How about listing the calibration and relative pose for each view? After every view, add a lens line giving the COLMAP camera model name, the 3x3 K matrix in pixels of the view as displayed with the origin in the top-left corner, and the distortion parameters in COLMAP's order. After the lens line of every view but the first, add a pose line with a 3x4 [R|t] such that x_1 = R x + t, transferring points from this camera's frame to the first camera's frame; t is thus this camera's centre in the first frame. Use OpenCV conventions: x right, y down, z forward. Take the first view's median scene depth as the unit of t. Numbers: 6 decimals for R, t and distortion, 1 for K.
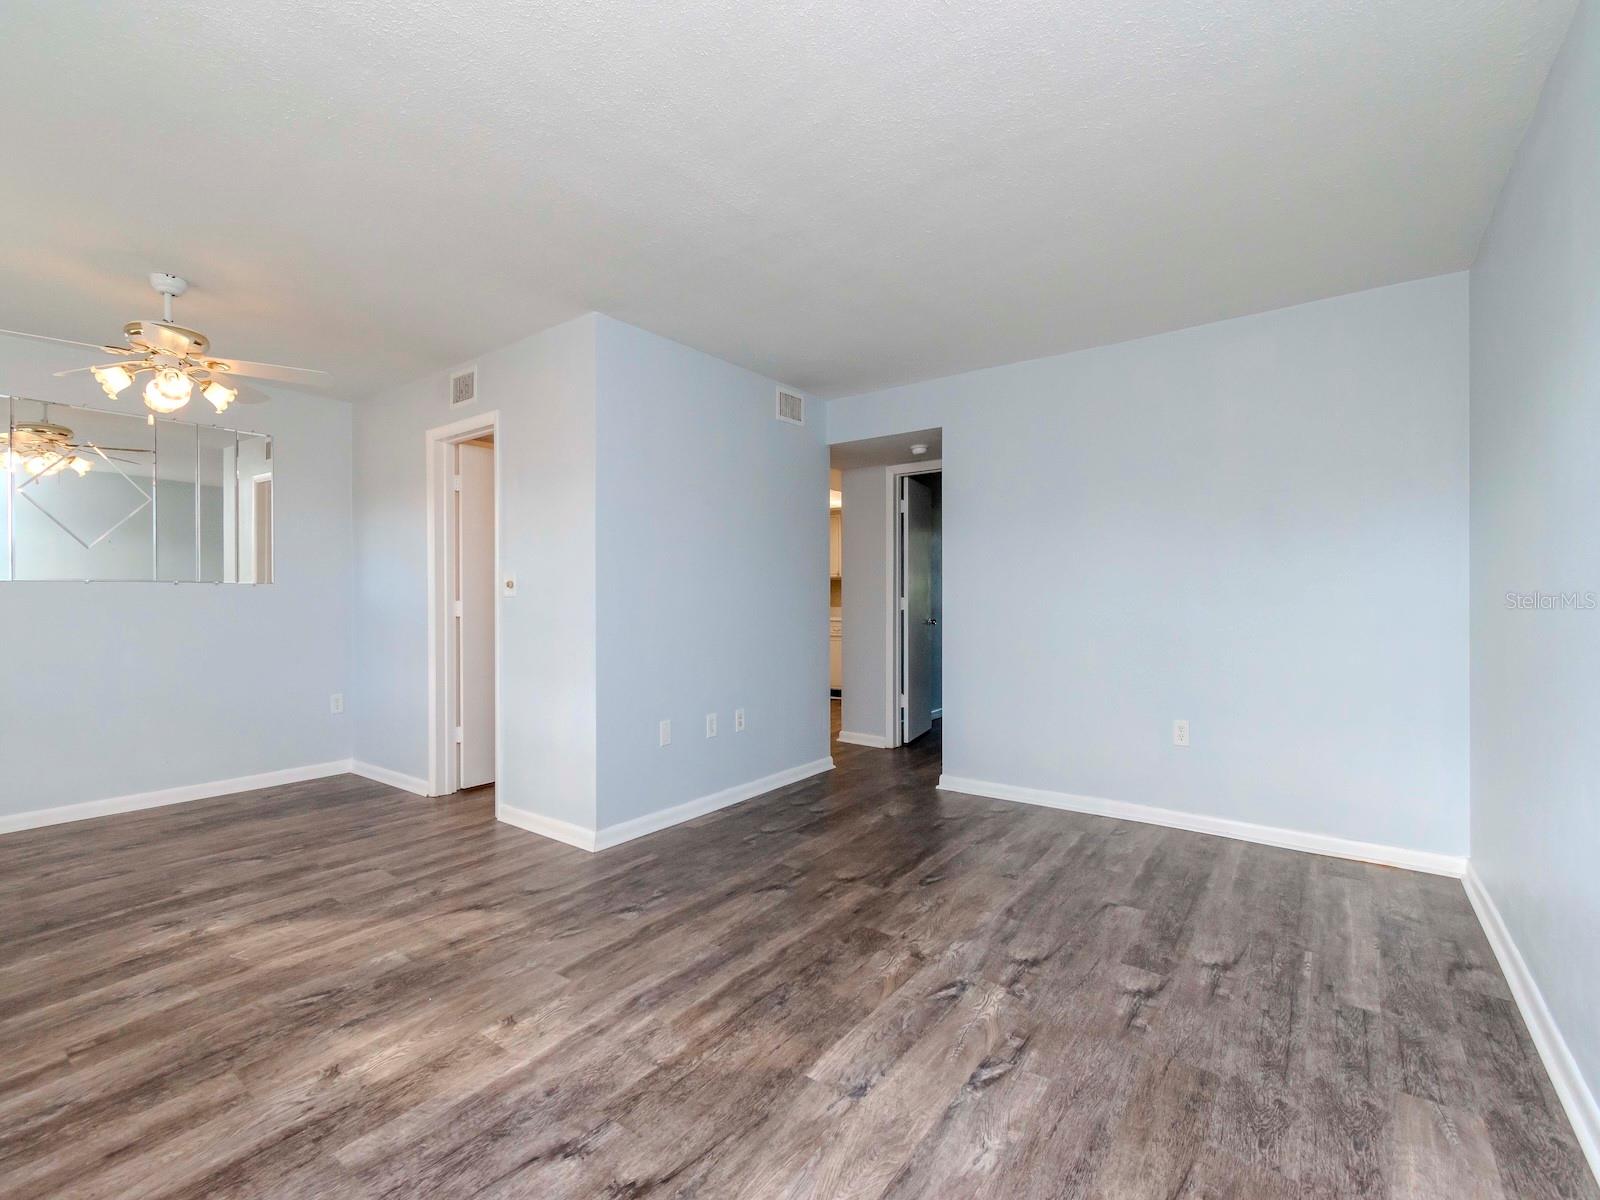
lens RADIAL K [[717.1, 0, 791.4], [0, 717.1, 585.0], [0, 0, 1]] dist [0.001245, -0.001827]
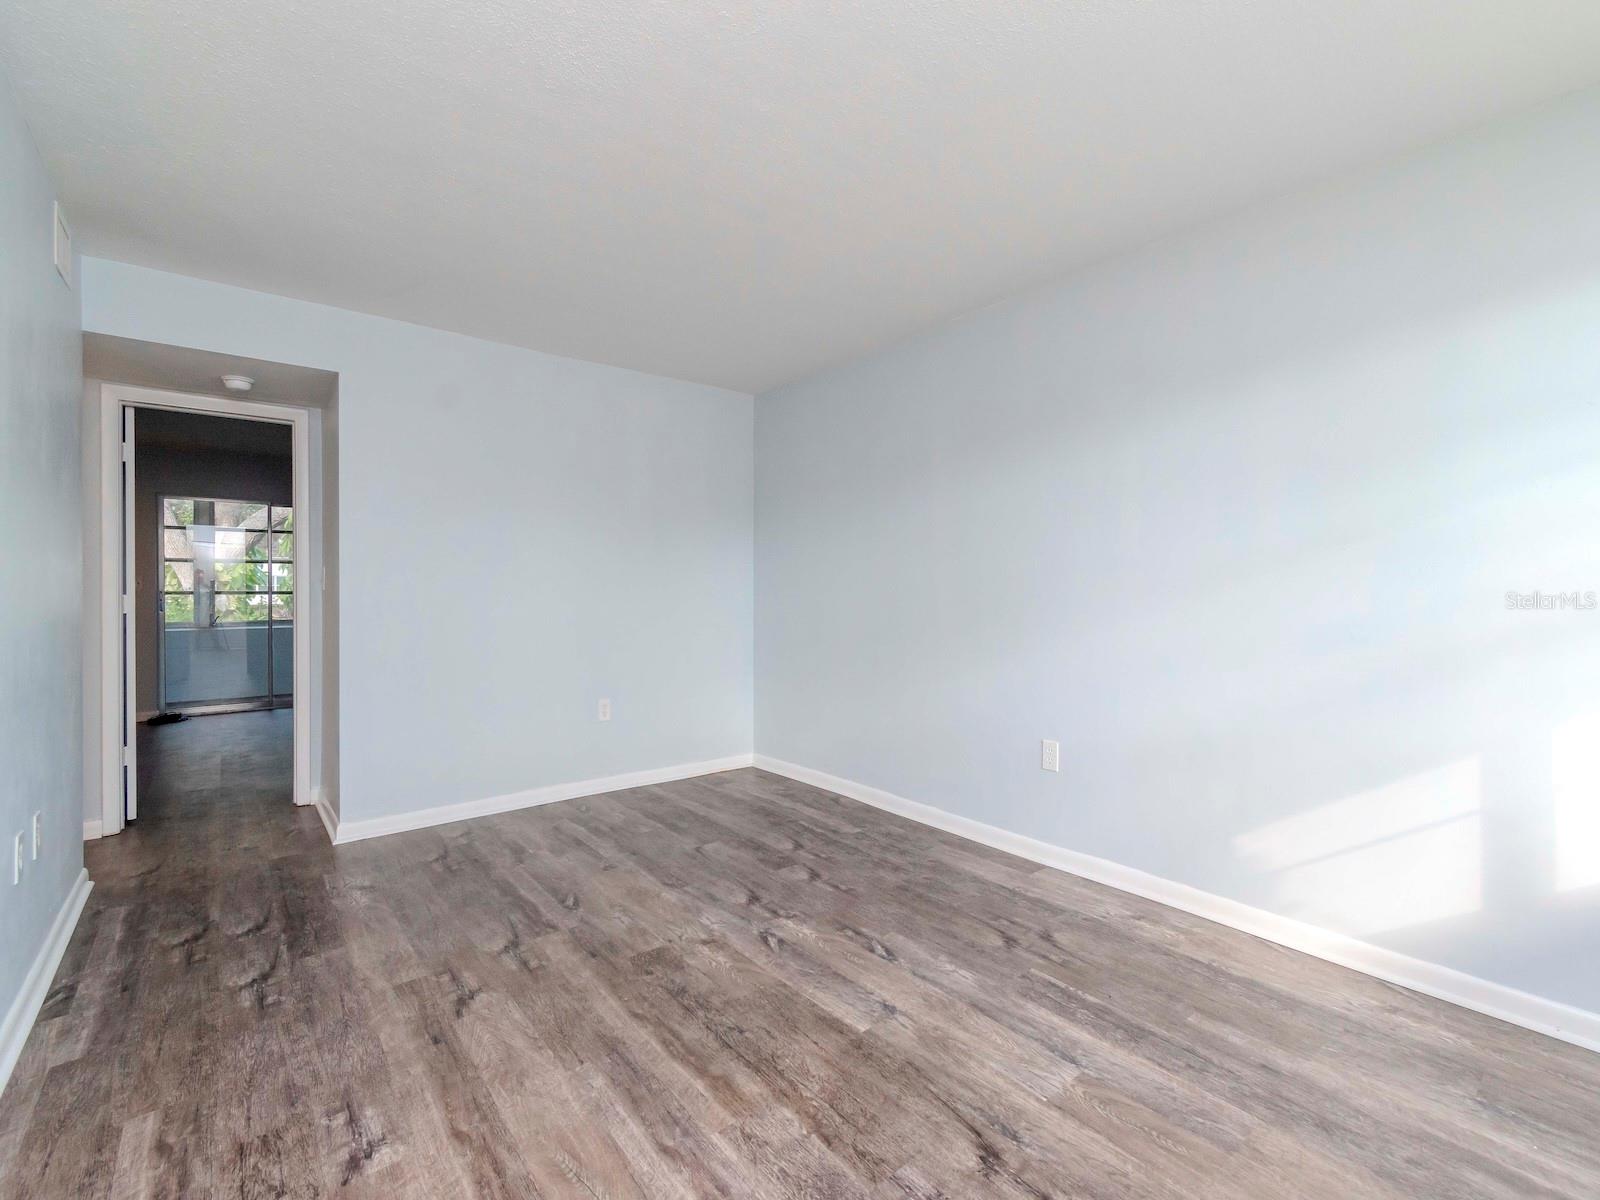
lens RADIAL K [[717.1, 0, 818.7], [0, 717.1, 587.3], [0, 0, 1]] dist [0.001245, -0.001827]
pose [[0.225088, 0.009200, 0.974295, -0.717808], [-0.016539, 0.999847, -0.005620, 0.010145], [-0.974198, -0.014848, 0.225206, 0.559544]]
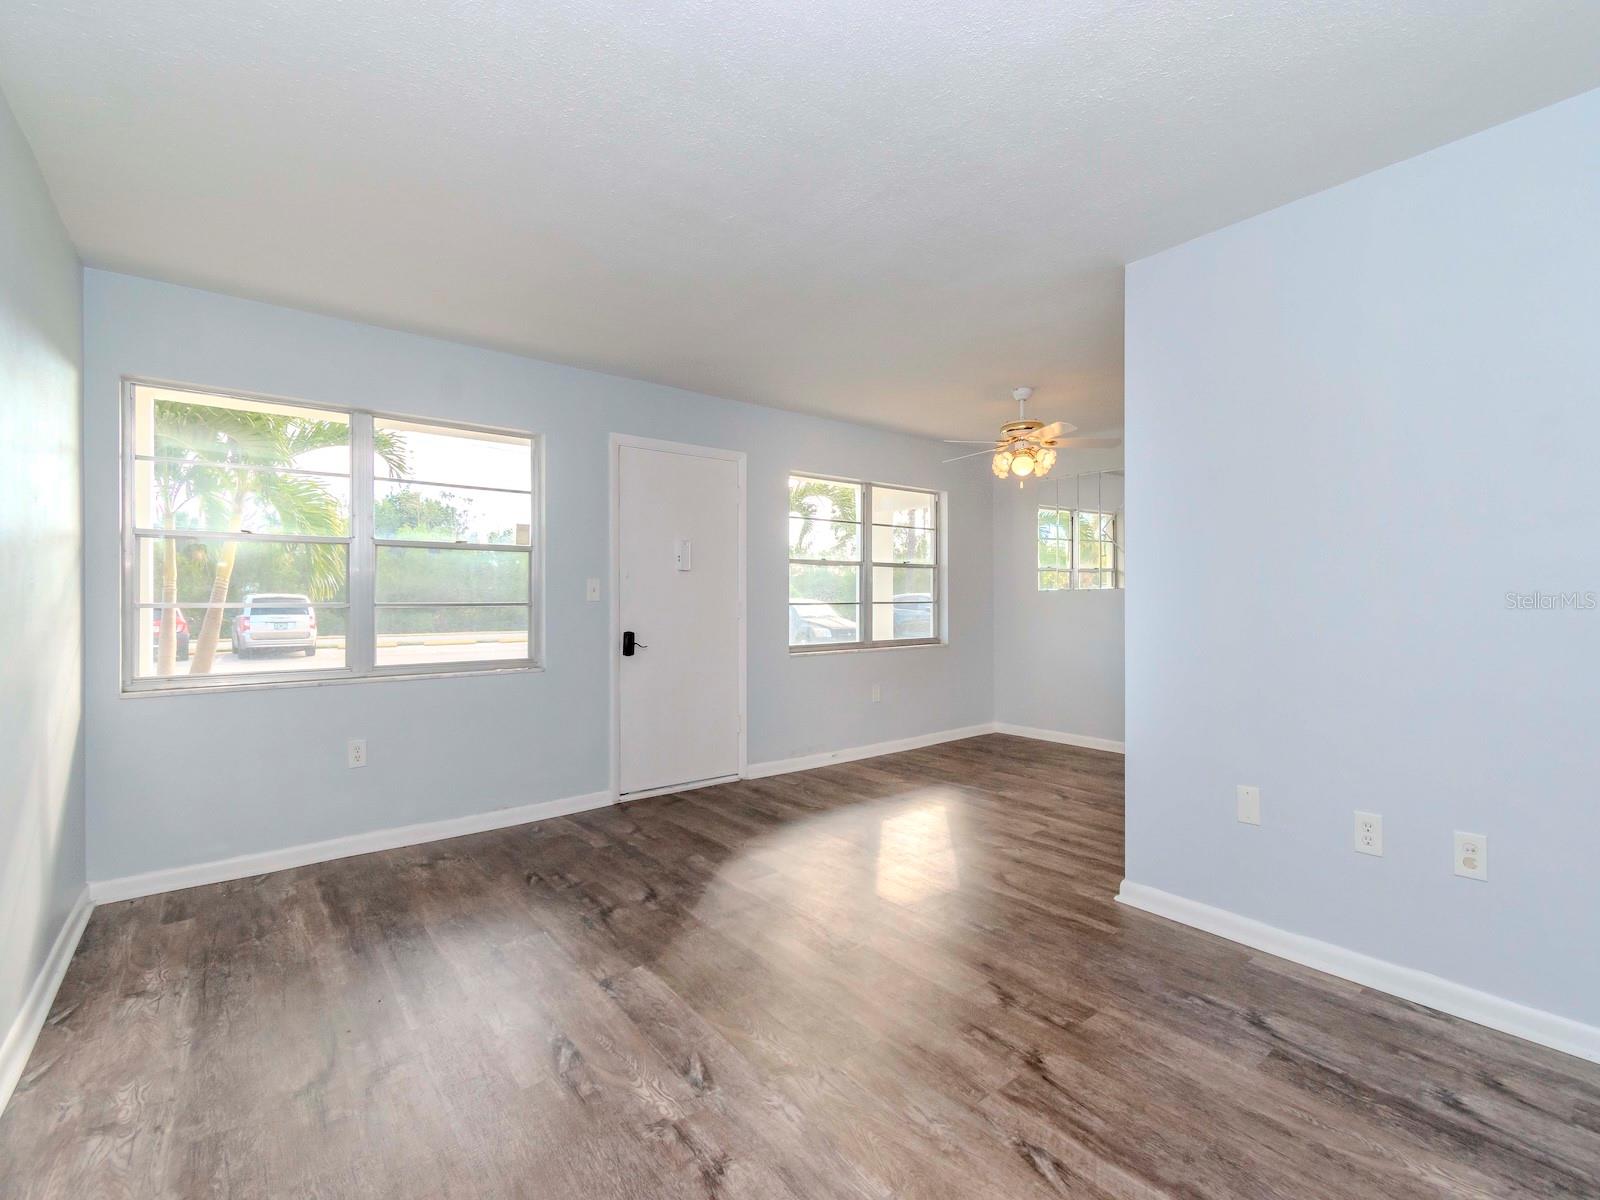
lens RADIAL K [[717.1, 0, 812.1], [0, 717.1, 589.0], [0, 0, 1]] dist [0.001245, -0.001827]
pose [[-0.243540, -0.009188, -0.969847, 0.834633], [0.017674, 0.999747, -0.013909, 0.007523], [0.969730, -0.020529, -0.243316, 1.109255]]
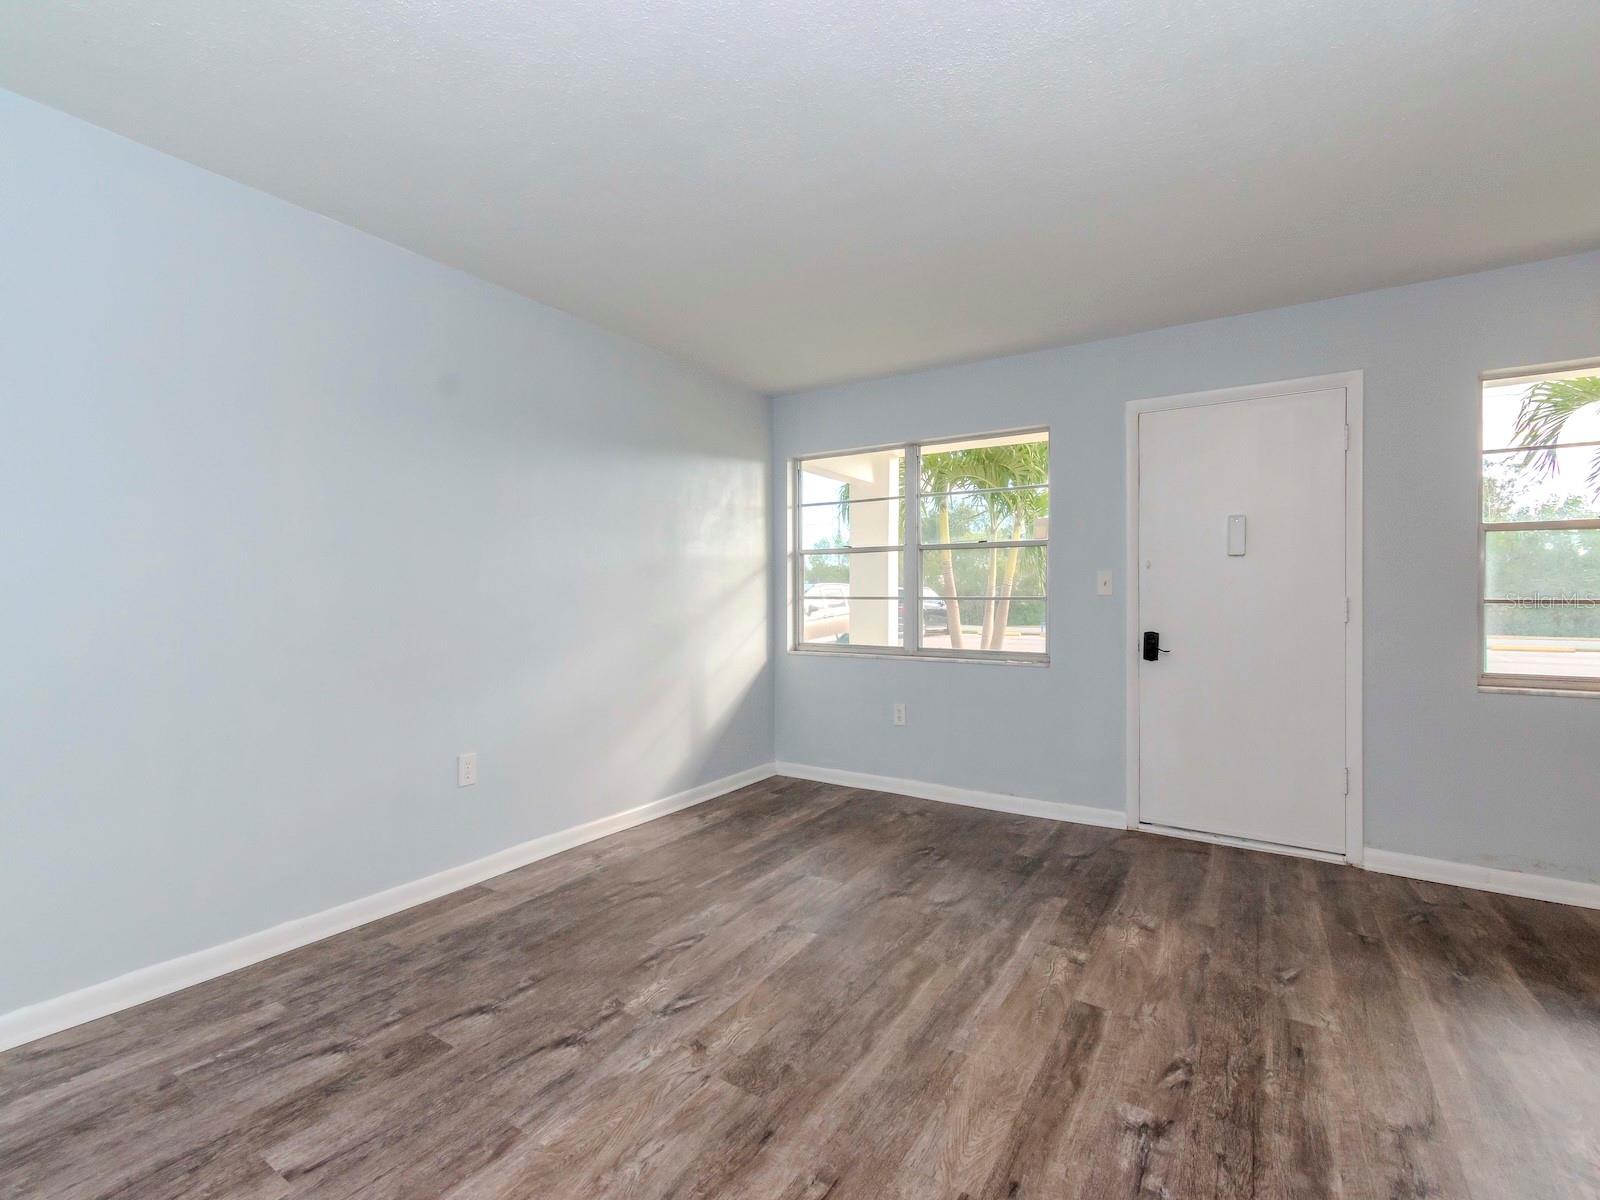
lens RADIAL K [[717.1, 0, 793.8], [0, 717.1, 589.3], [0, 0, 1]] dist [0.001245, -0.001827]
pose [[-0.997510, 0.004240, -0.070399, 0.111822], [0.005903, 0.999708, -0.023435, 0.020881], [0.070279, -0.023792, -0.997244, 1.643322]]
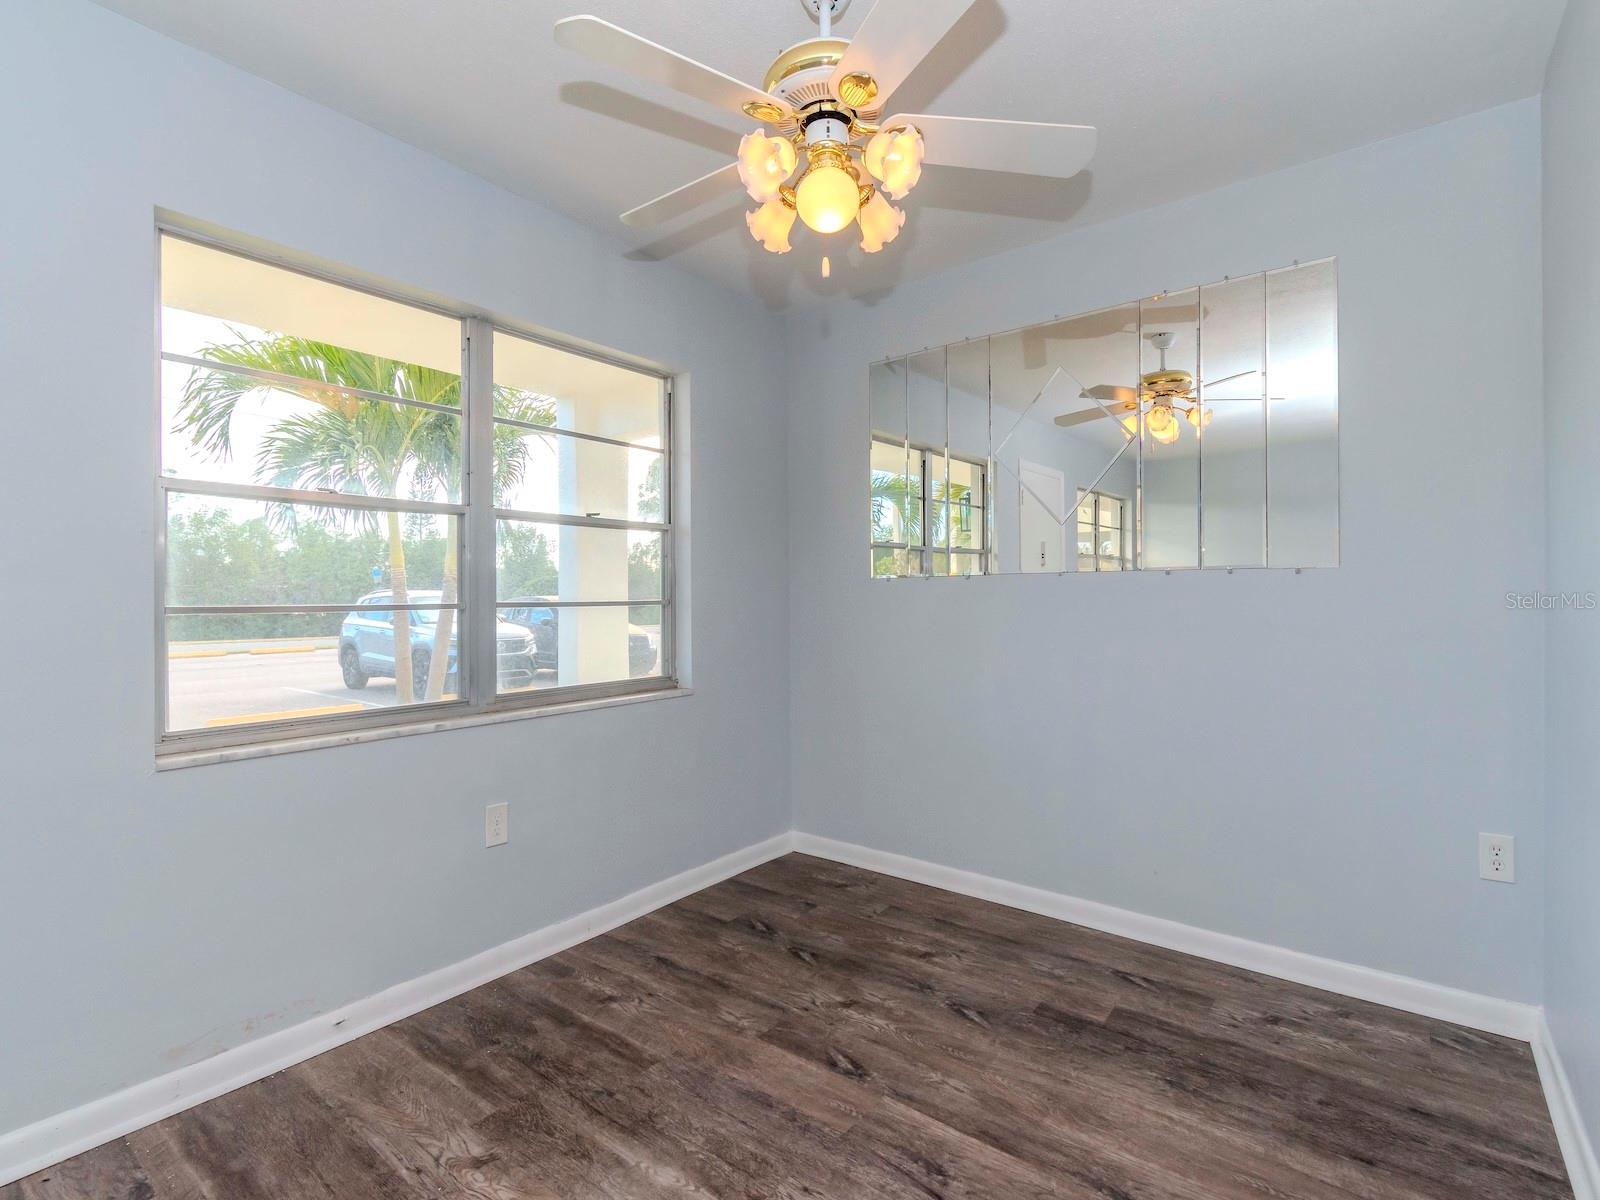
lens RADIAL K [[780.9, 0, 809.0], [0, 780.9, 600.1], [0, 0, 1]] dist [-0.011583, -0.000806]
pose [[-0.017066, 0.002187, -0.999852, -0.370705], [0.022363, 0.999748, 0.001805, 0.025089], [0.999604, -0.022329, -0.017110, 1.178183]]
